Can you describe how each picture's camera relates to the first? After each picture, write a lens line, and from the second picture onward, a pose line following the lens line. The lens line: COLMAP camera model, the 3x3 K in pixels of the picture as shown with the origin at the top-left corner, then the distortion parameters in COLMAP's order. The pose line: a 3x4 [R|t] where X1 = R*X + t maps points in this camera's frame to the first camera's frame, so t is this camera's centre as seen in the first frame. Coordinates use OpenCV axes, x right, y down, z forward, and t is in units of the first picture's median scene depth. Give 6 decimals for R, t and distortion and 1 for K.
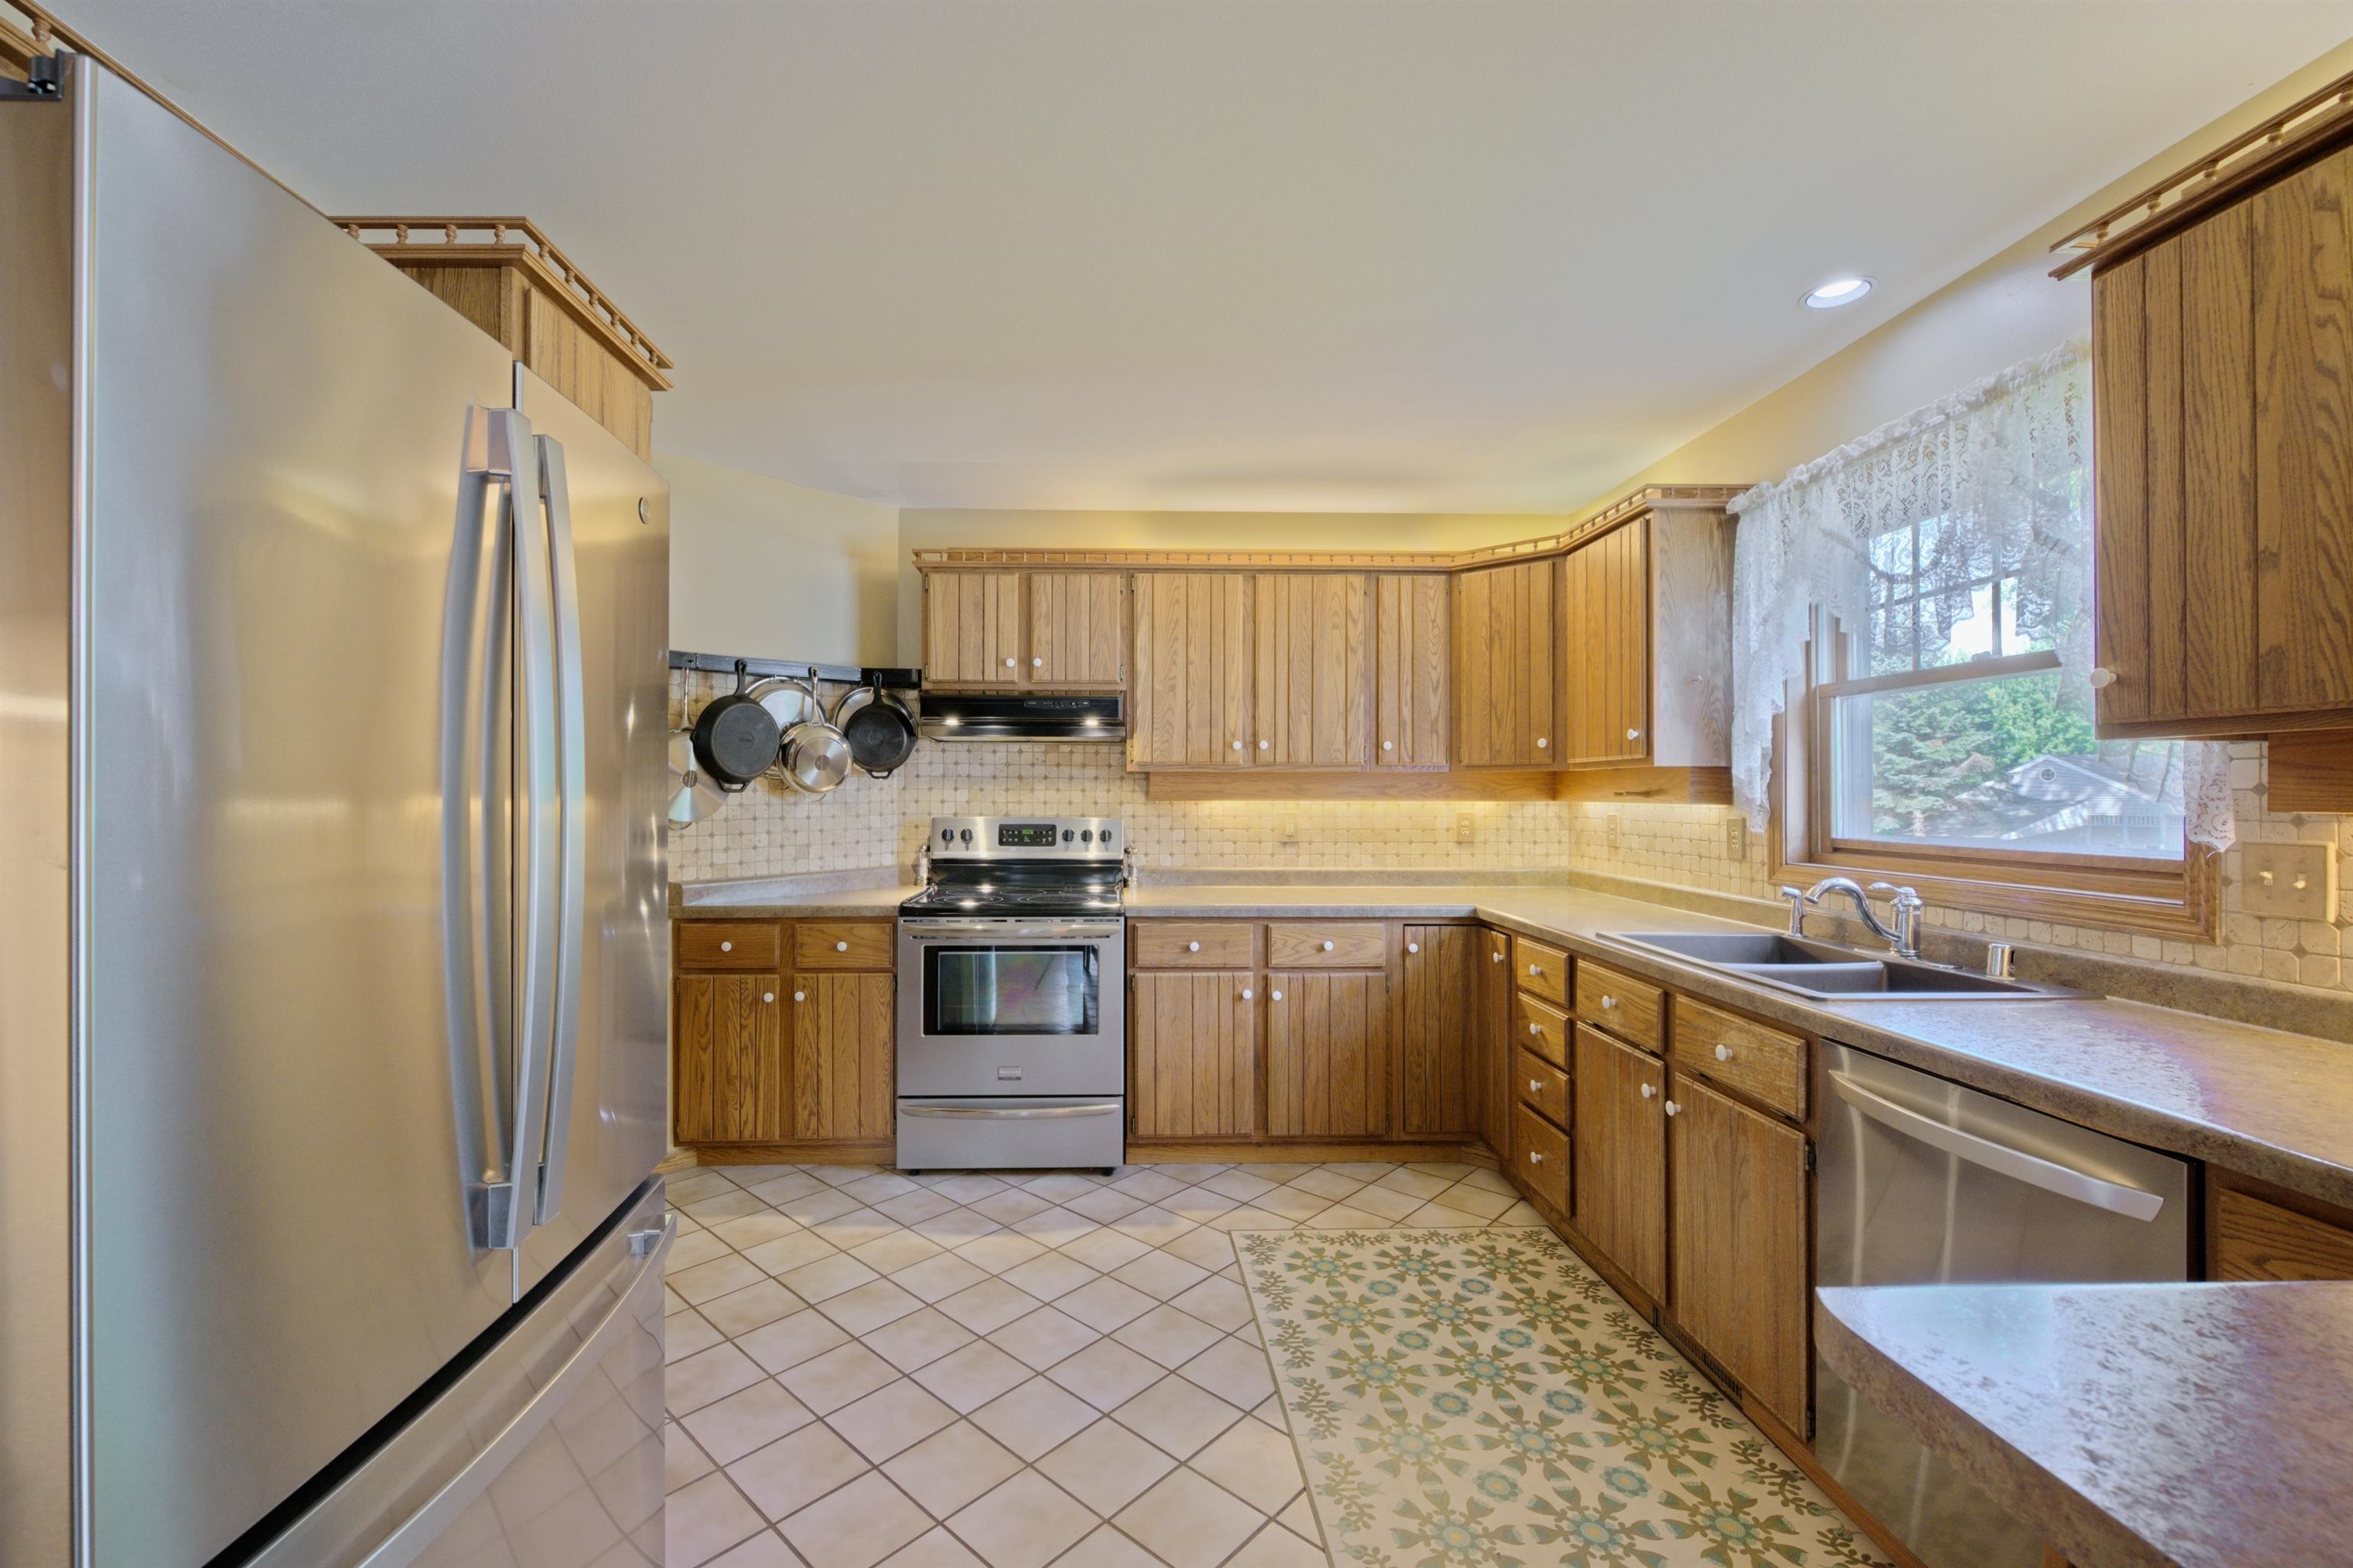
lens RADIAL K [[965.8, 0, 1161.7], [0, 965.8, 781.8], [0, 0, 1]] dist [-0.001542, -0.000221]
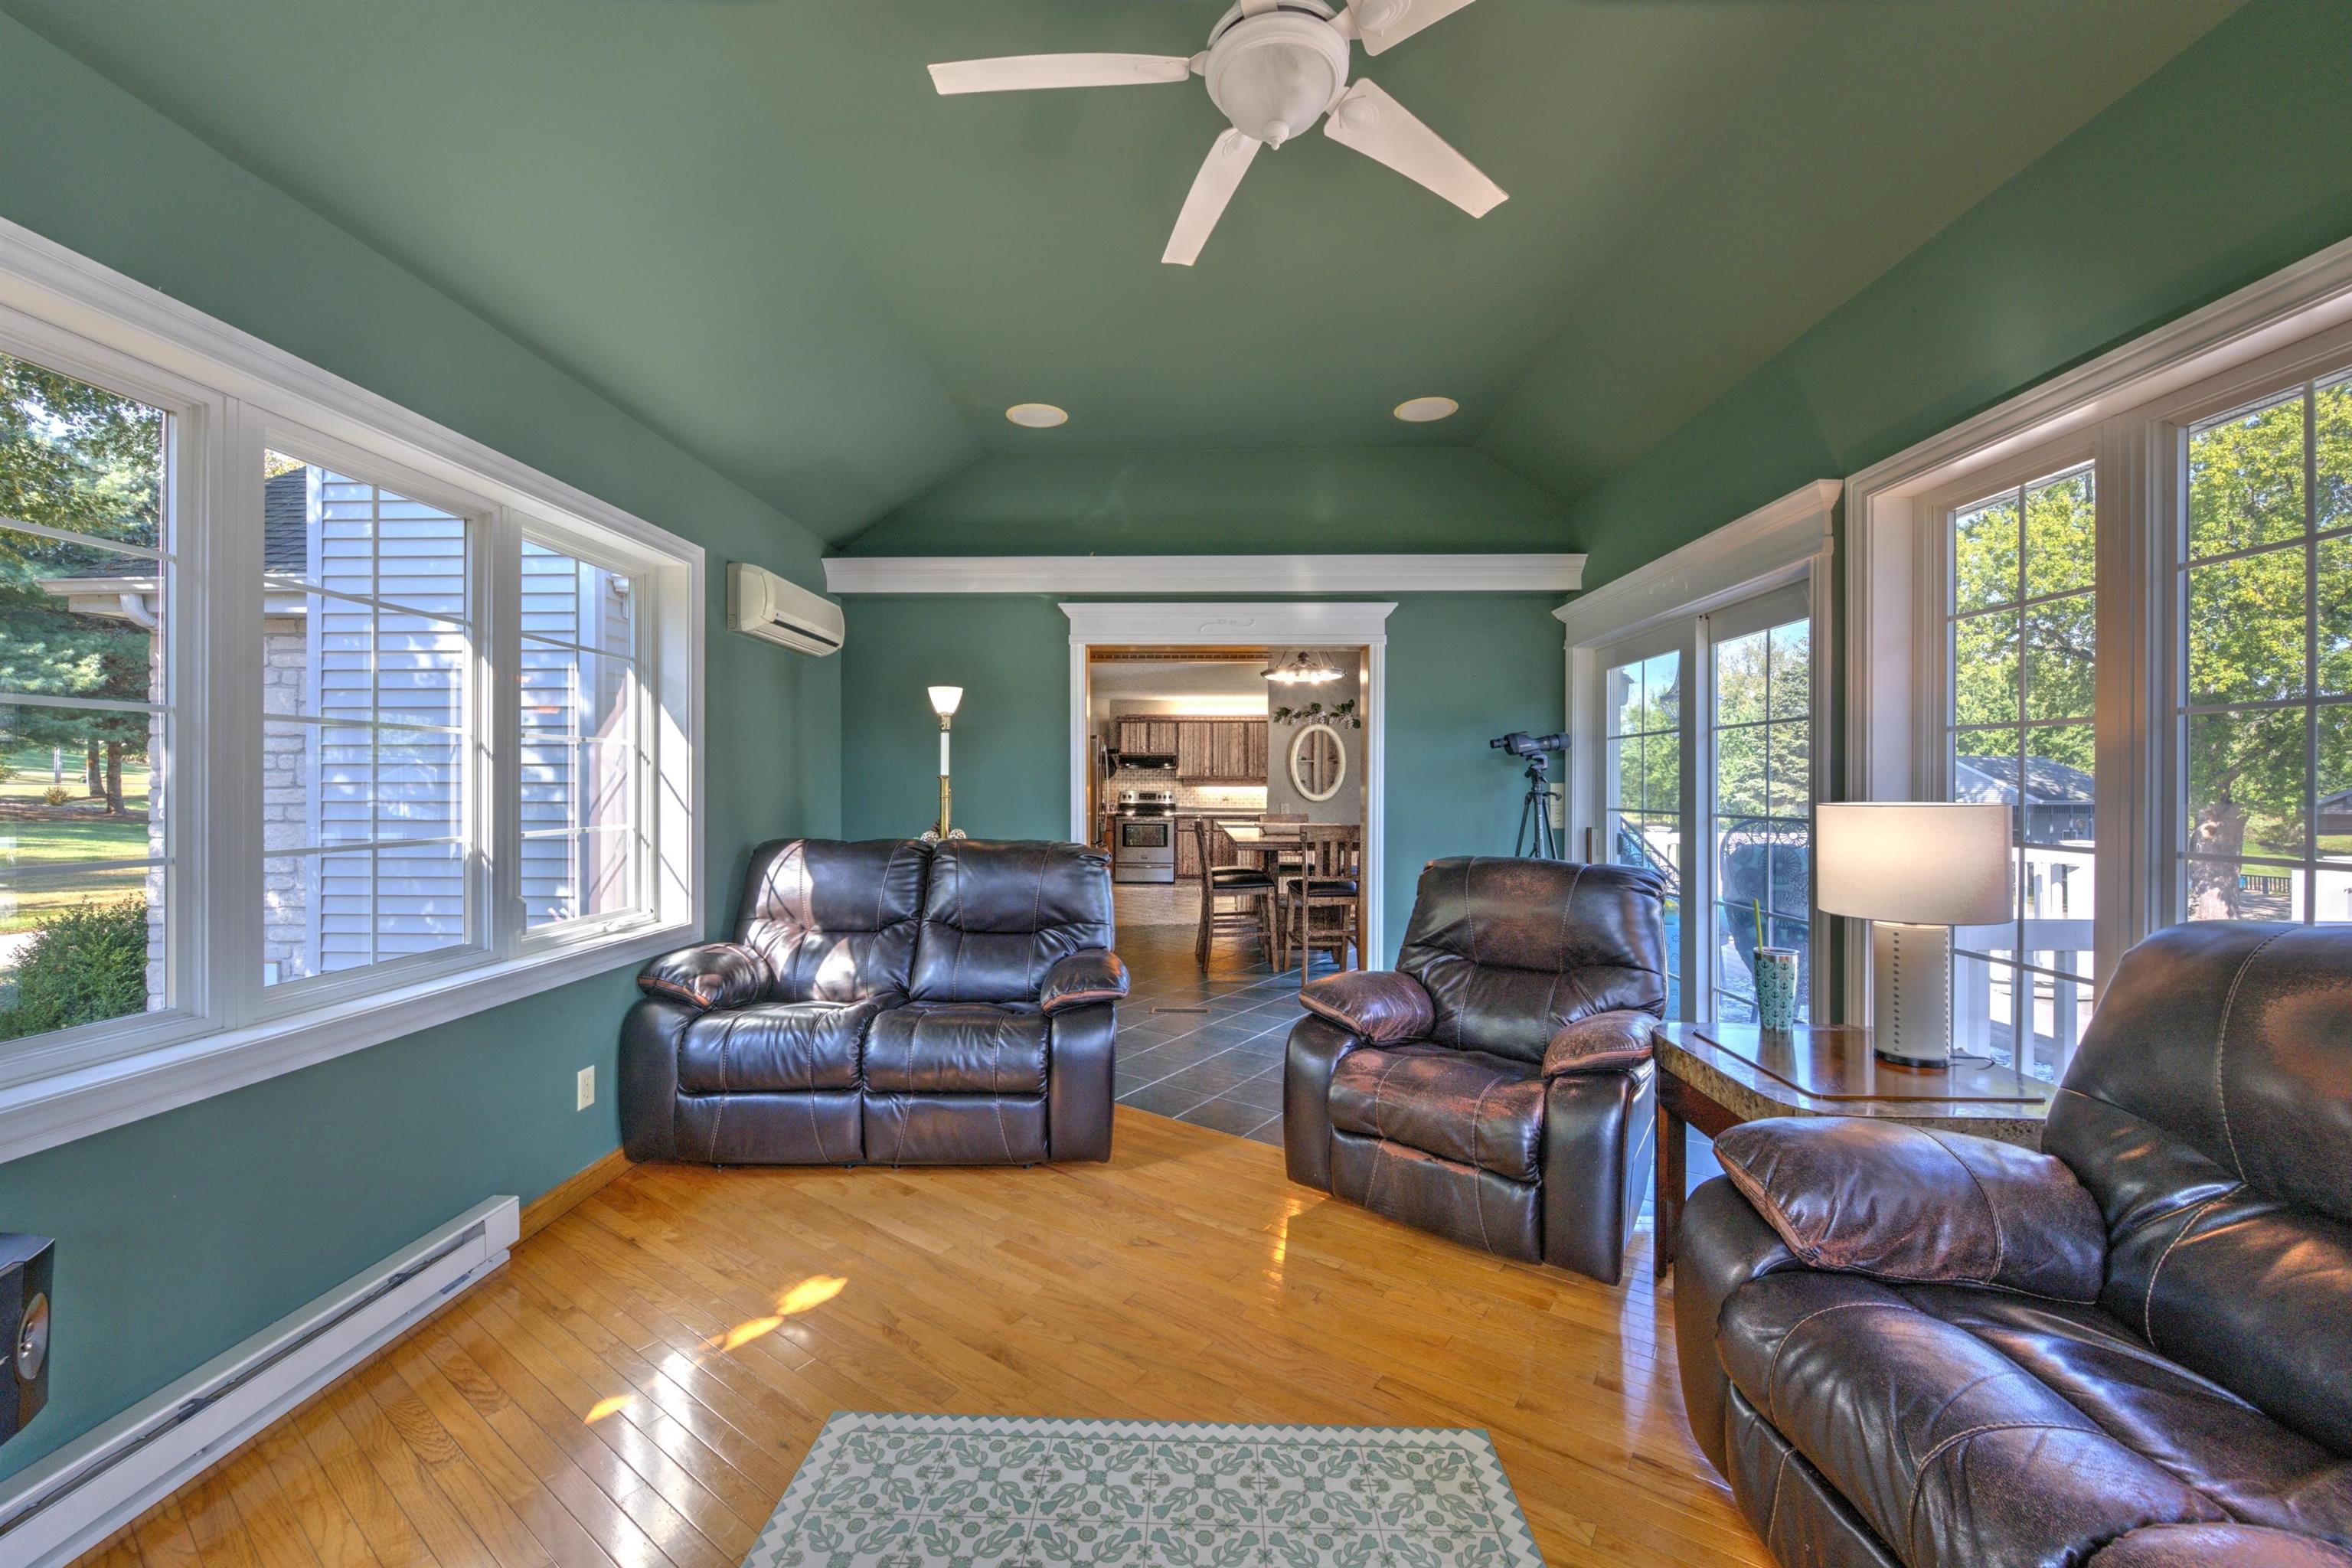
lens RADIAL K [[965.4, 0, 1161.2], [0, 965.4, 781.8], [0, 0, 1]] dist [-0.001542, -0.000221]
pose [[0.996155, 0.007295, -0.087304, 0.196612], [-0.006202, 0.999899, 0.012782, -0.037271], [0.087388, -0.012192, 0.996100, -2.291062]]
